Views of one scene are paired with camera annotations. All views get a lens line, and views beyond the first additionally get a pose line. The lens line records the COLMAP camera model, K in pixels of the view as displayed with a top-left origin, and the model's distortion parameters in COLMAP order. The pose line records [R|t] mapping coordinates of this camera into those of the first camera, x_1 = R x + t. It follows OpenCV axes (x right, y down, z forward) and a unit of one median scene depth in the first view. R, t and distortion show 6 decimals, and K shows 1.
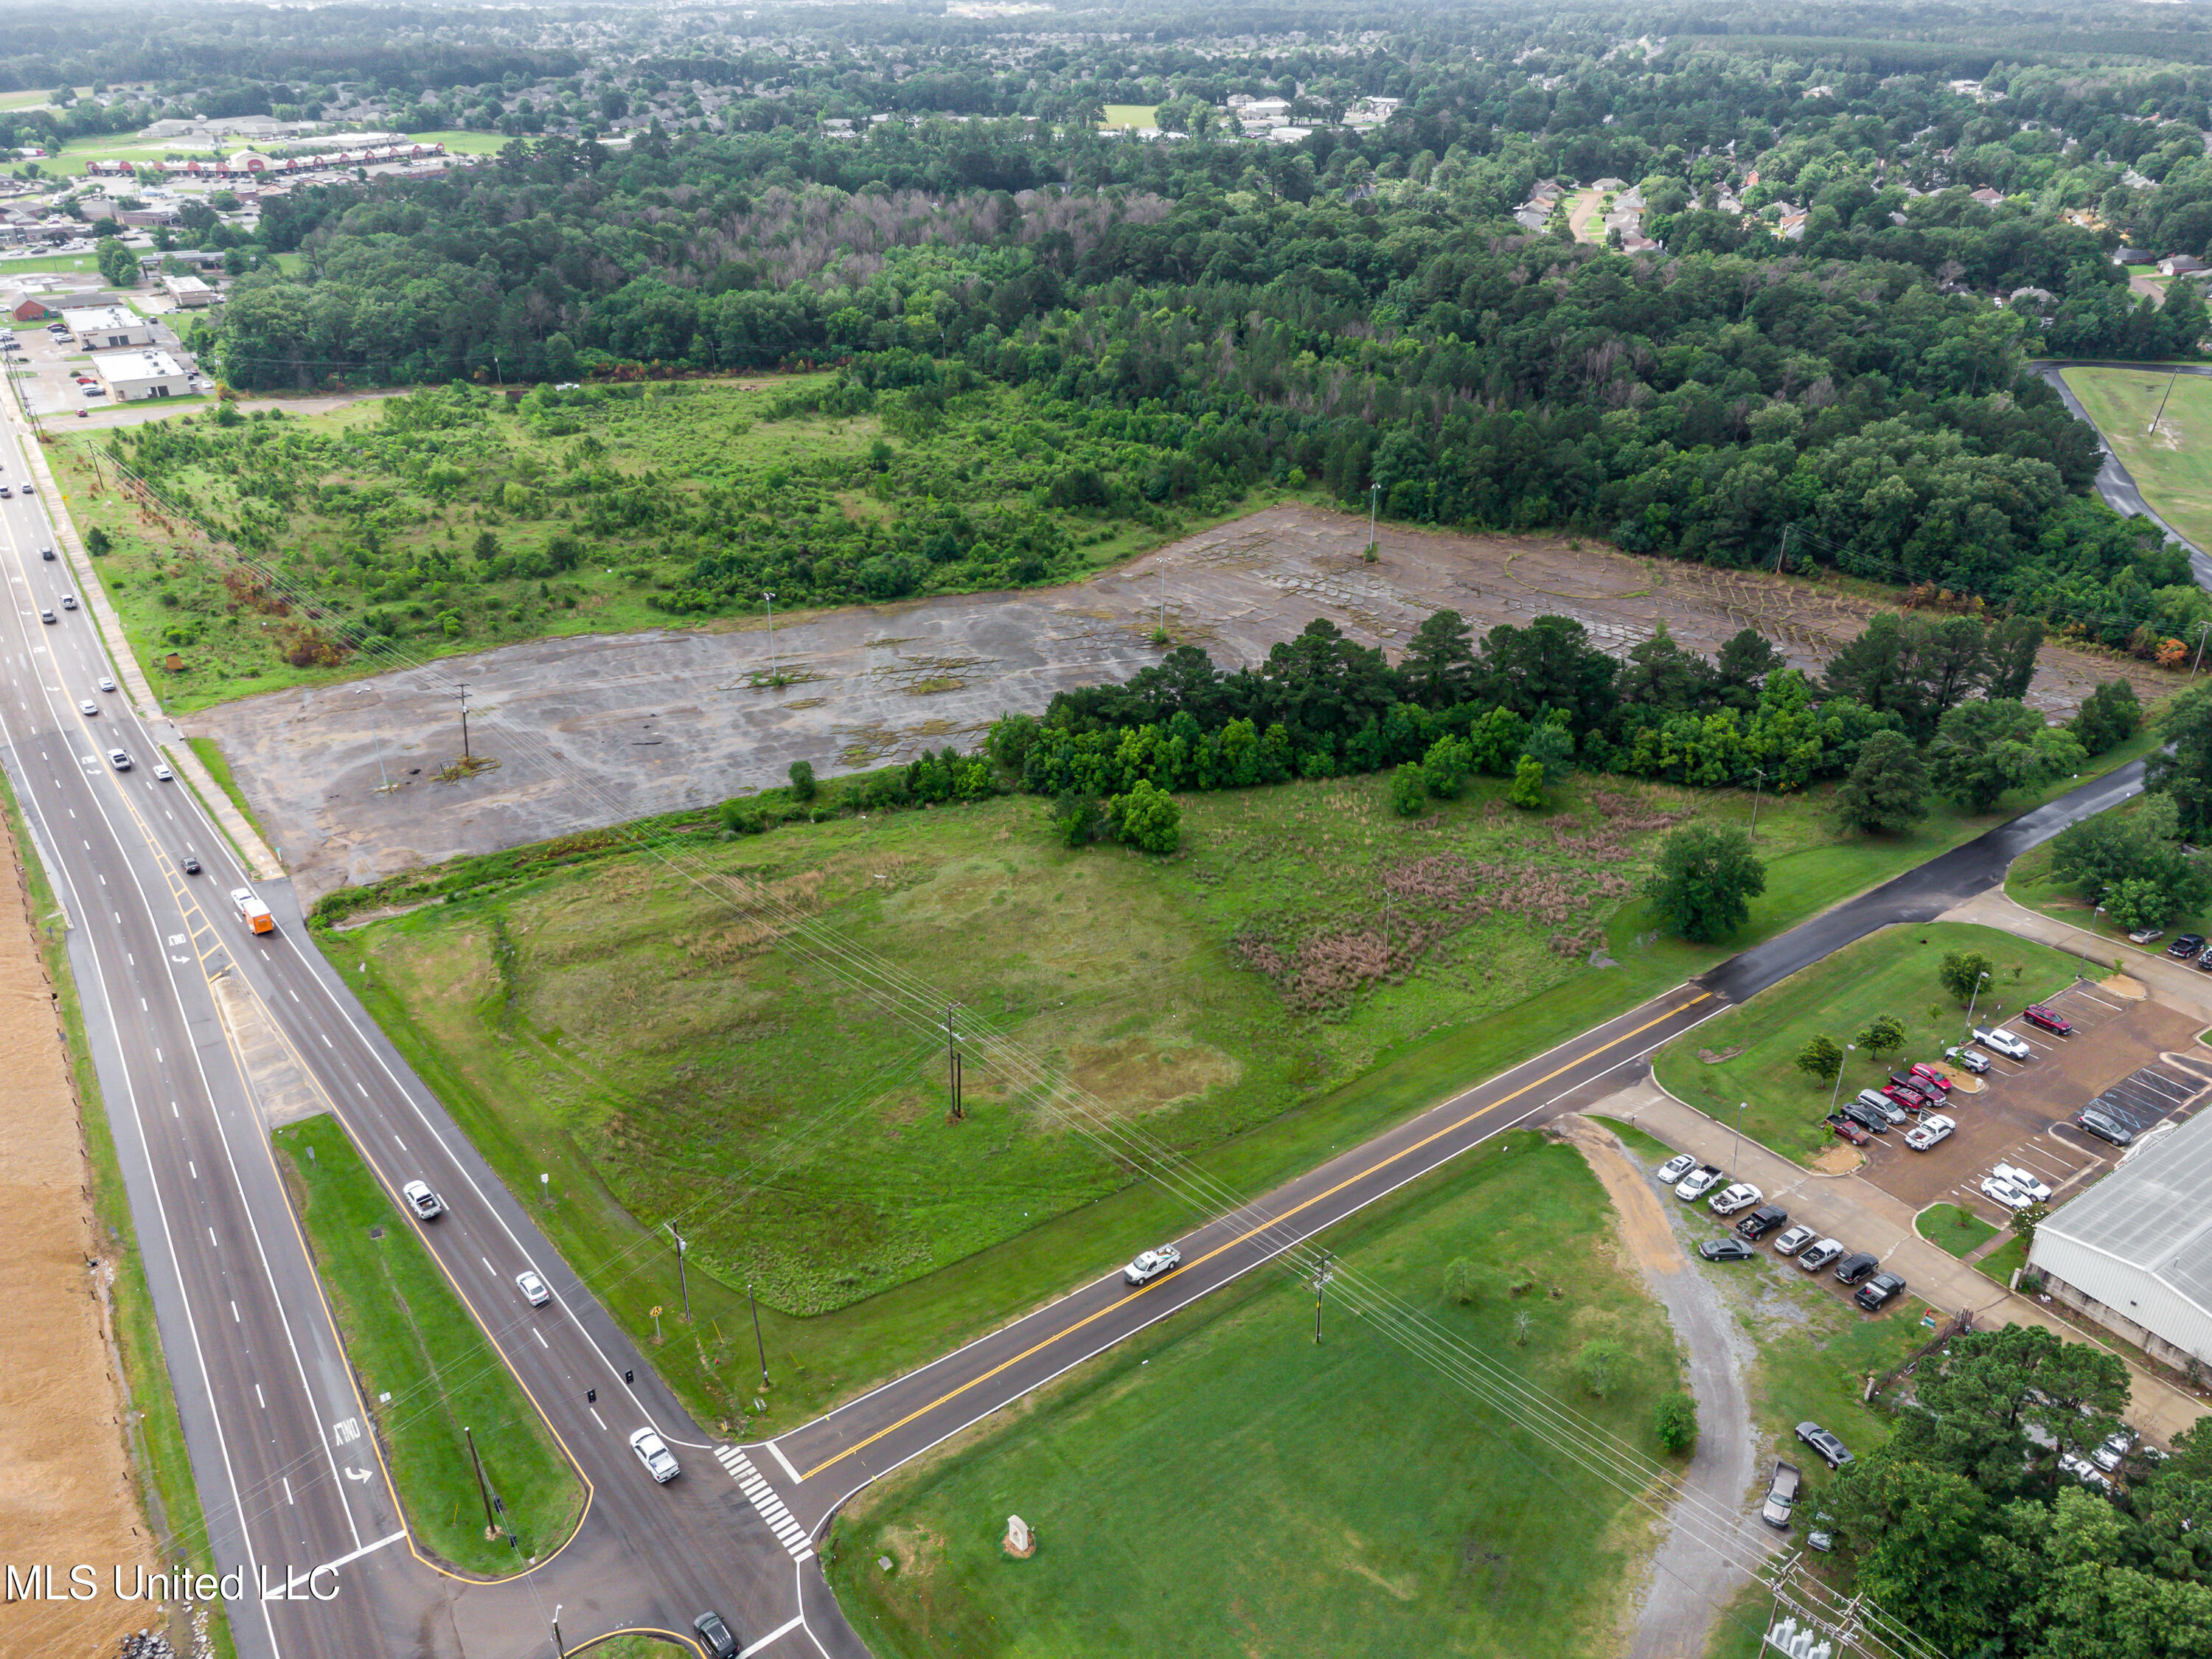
lens RADIAL K [[1650.6, 0, 1105.6], [0, 1650.6, 828.2], [0, 0, 1]] dist [0.011053, 0.009702]
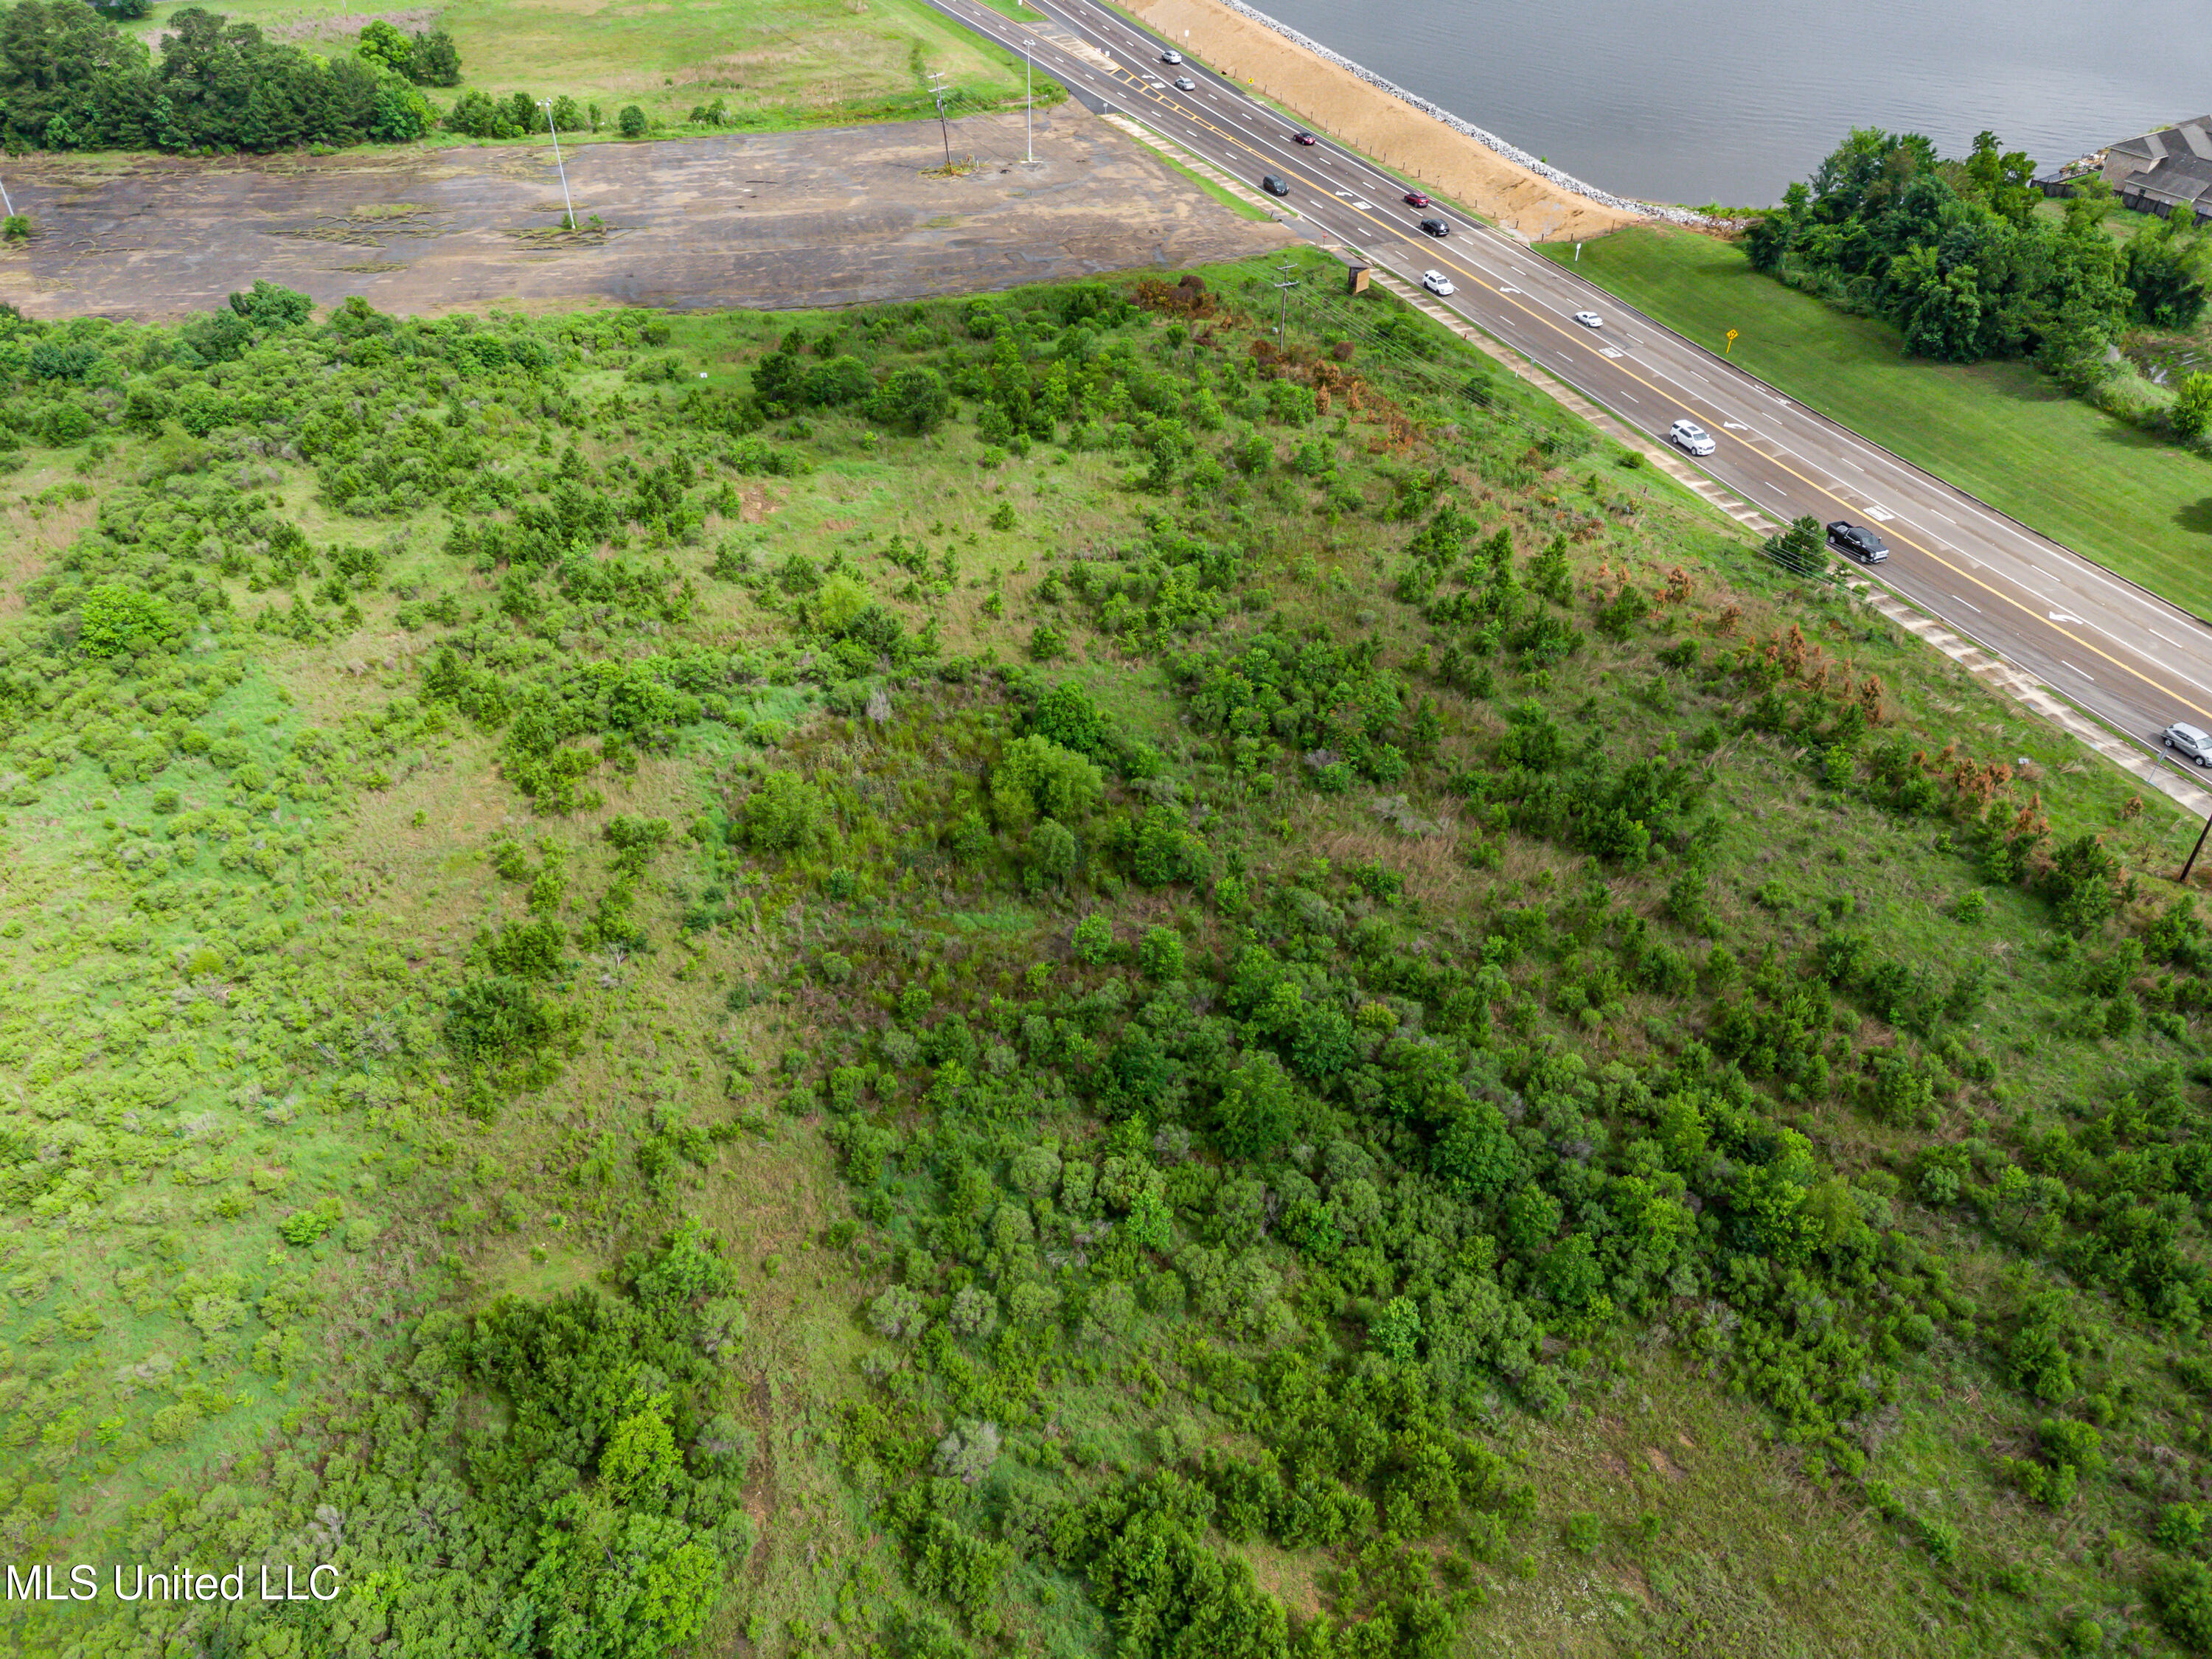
lens RADIAL K [[1650.6, 0, 1114.9], [0, 1650.6, 829.2], [0, 0, 1]] dist [0.011053, 0.009702]
pose [[-0.972252, -0.148253, 0.180961, -0.652784], [0.106080, 0.410049, 0.905874, -0.669945], [-0.208501, 0.899934, -0.382944, 1.562378]]
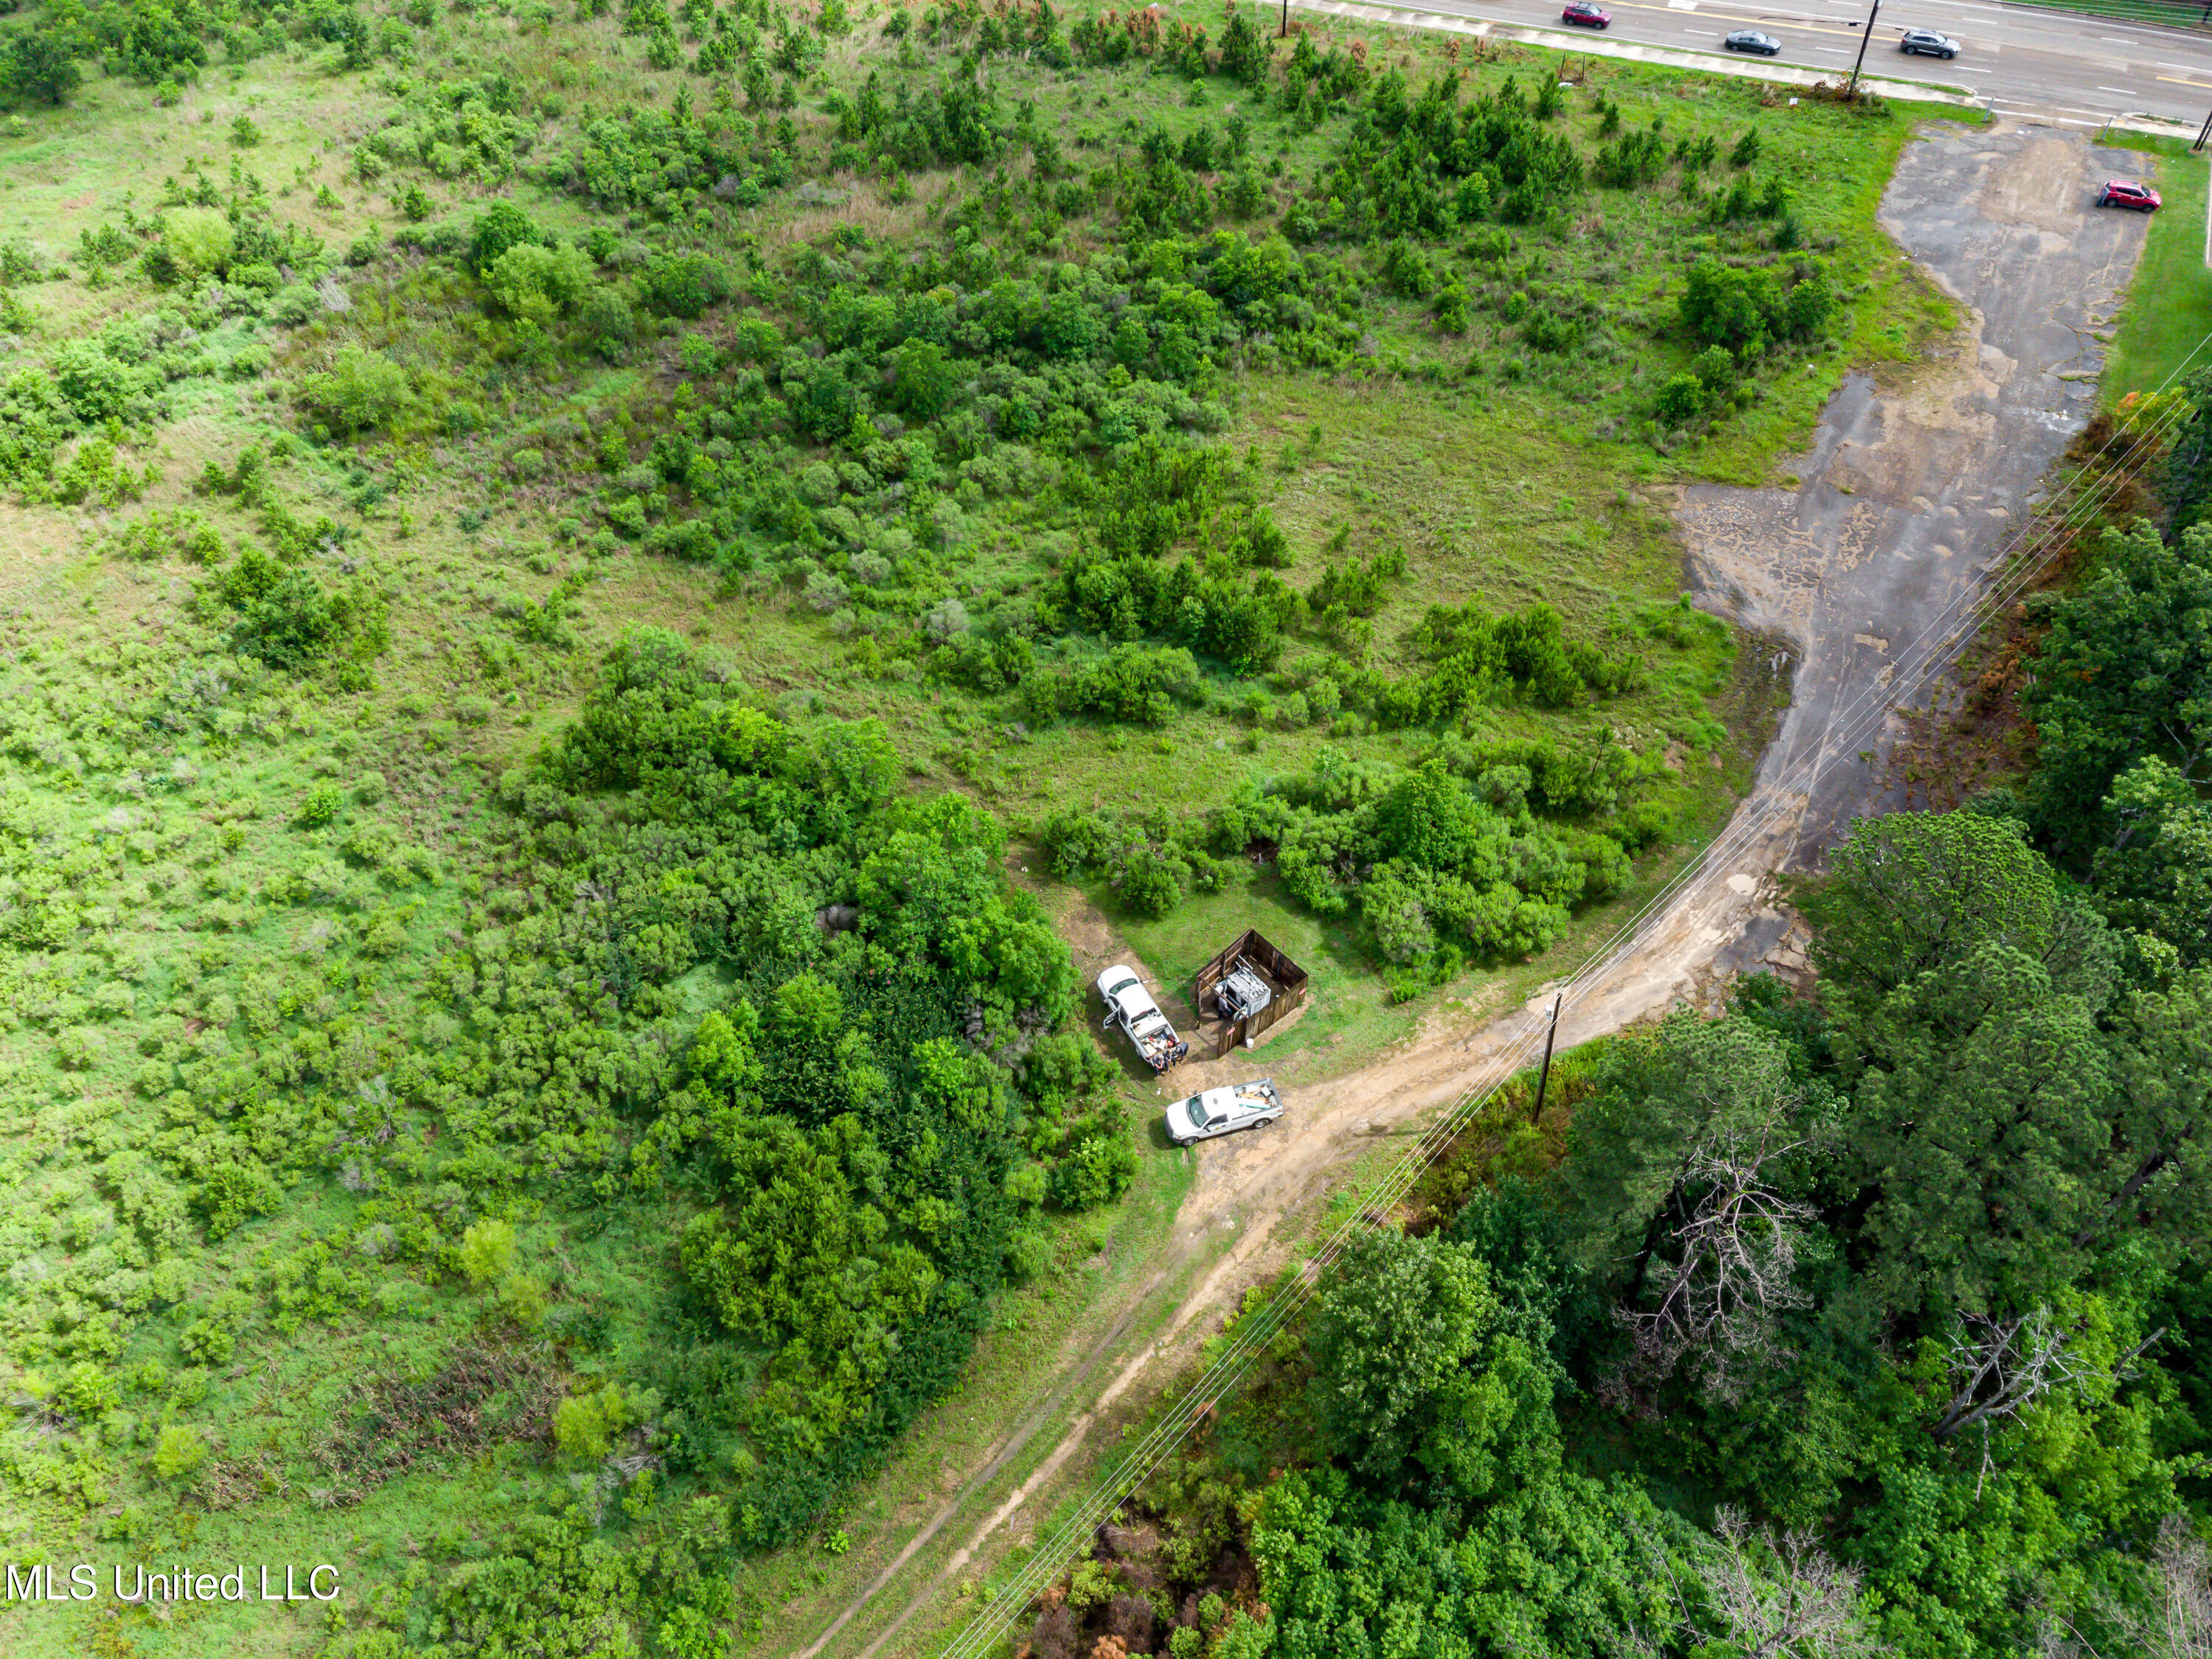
lens RADIAL K [[1650.6, 0, 1108.2], [0, 1650.6, 822.1], [0, 0, 1]] dist [0.011053, 0.009702]
pose [[-0.864316, 0.381200, -0.328092, -0.483656], [-0.232560, 0.275502, 0.932746, -0.727031], [0.445953, 0.882488, -0.149469, 1.669368]]
